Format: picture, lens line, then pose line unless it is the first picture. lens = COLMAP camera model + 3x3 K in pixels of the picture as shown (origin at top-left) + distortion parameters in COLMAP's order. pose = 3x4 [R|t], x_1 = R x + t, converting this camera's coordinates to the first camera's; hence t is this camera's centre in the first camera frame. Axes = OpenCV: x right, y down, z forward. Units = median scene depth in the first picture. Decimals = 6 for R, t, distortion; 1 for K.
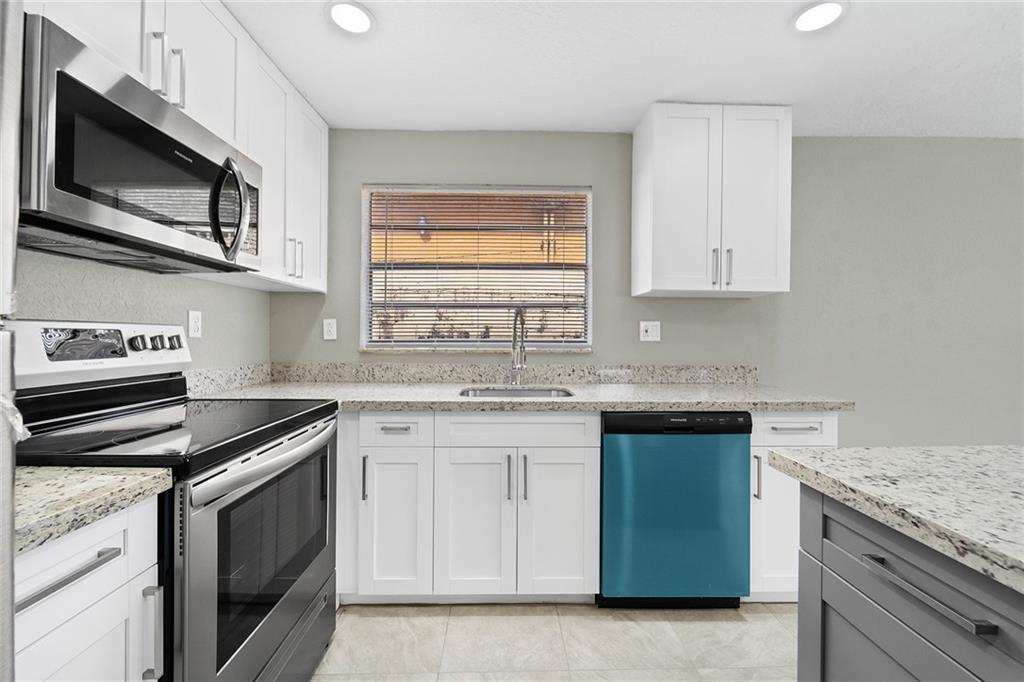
lens RADIAL K [[412.5, 0, 516.7], [0, 412.5, 334.7], [0, 0, 1]] dist [-0.000361, -0.000690]
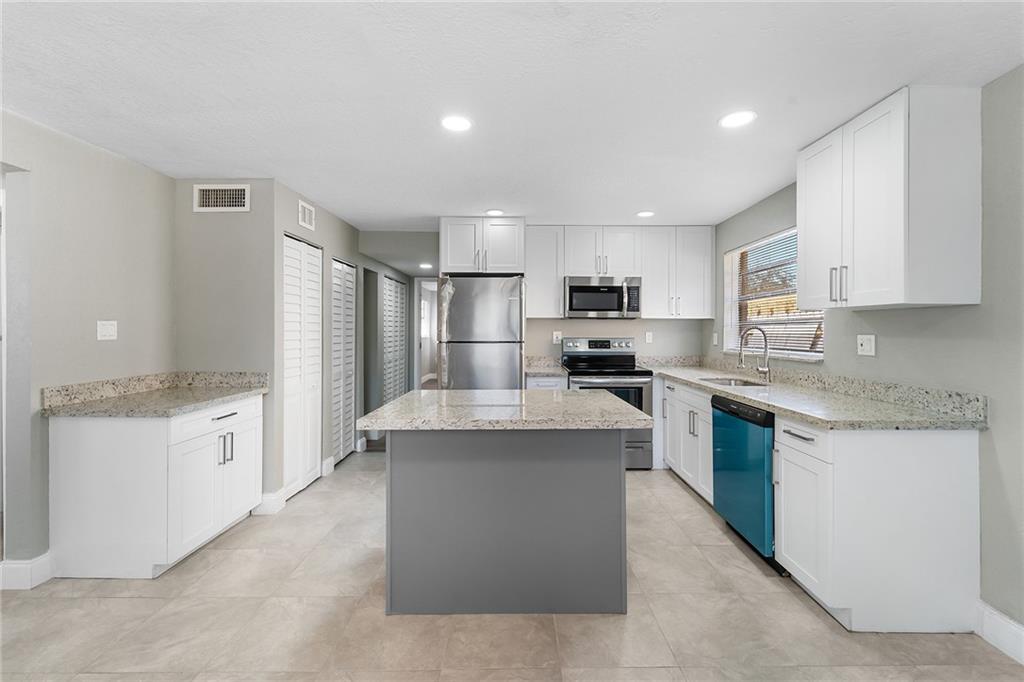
lens RADIAL K [[421.7, 0, 518.6], [0, 421.7, 329.8], [0, 0, 1]] dist [0.000087, -0.000446]
pose [[-0.019452, -0.008951, -0.999771, 1.841841], [0.002768, 0.999956, -0.009007, -0.052051], [0.999807, -0.002943, -0.019426, 0.261744]]
